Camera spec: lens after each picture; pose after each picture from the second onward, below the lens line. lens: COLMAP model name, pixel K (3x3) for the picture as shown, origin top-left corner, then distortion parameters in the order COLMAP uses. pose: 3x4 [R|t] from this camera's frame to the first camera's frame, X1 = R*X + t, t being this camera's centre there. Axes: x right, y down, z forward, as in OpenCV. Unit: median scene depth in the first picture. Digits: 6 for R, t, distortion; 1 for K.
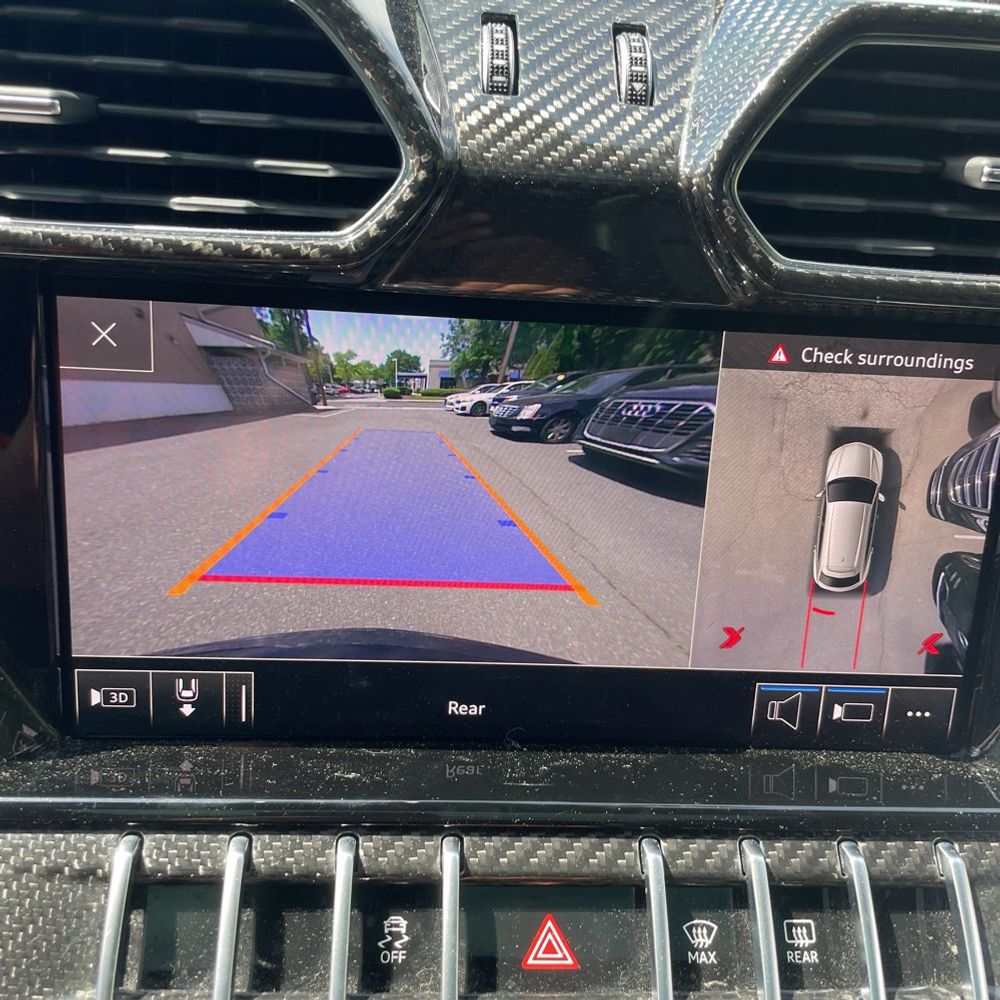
lens RADIAL K [[1036.8, 0, 500.0], [0, 1036.8, 500.0], [0, 0, 1]] dist [0.134960, -0.223456]
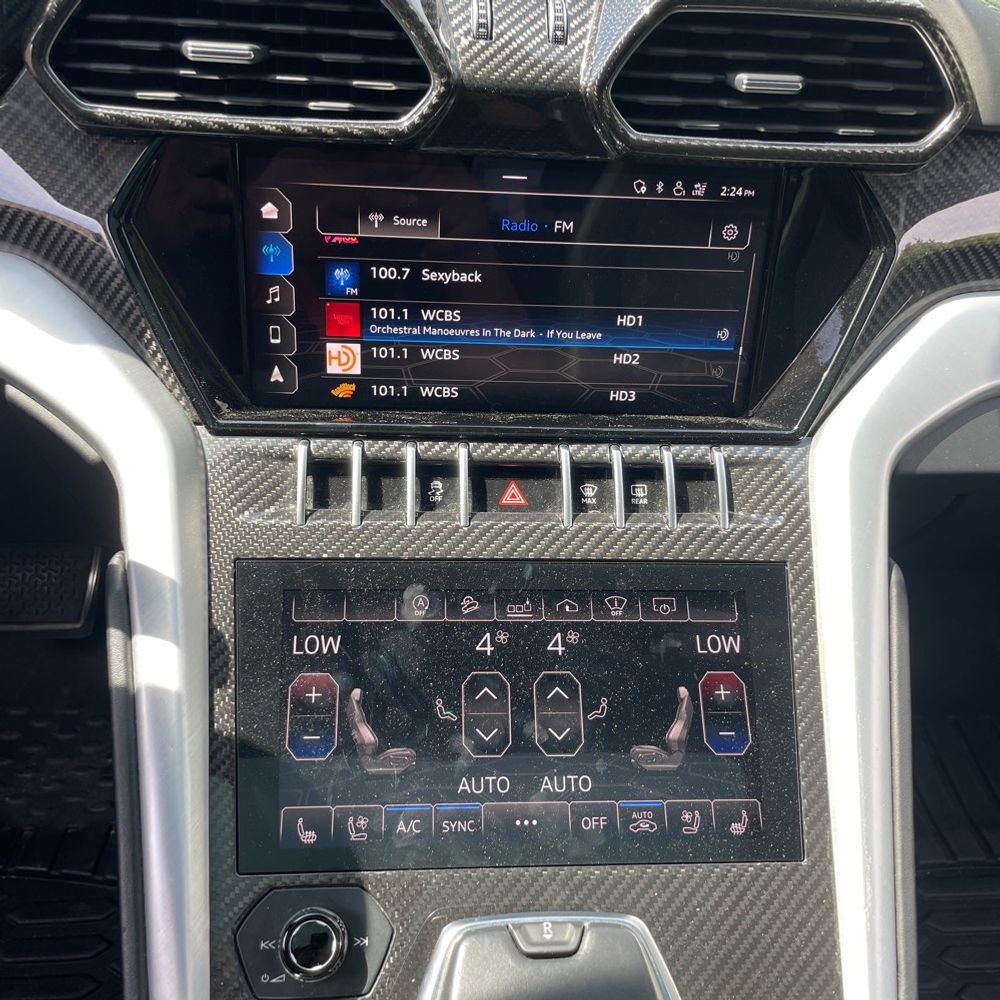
lens RADIAL K [[1036.8, 0, 500.0], [0, 1036.8, 500.0], [0, 0, 1]] dist [0.134960, -0.223456]
pose [[0.999883, -0.011595, 0.010021, 0.002133], [0.009856, 0.987244, 0.158910, 0.116460], [-0.011736, -0.158793, 0.987242, -0.957736]]
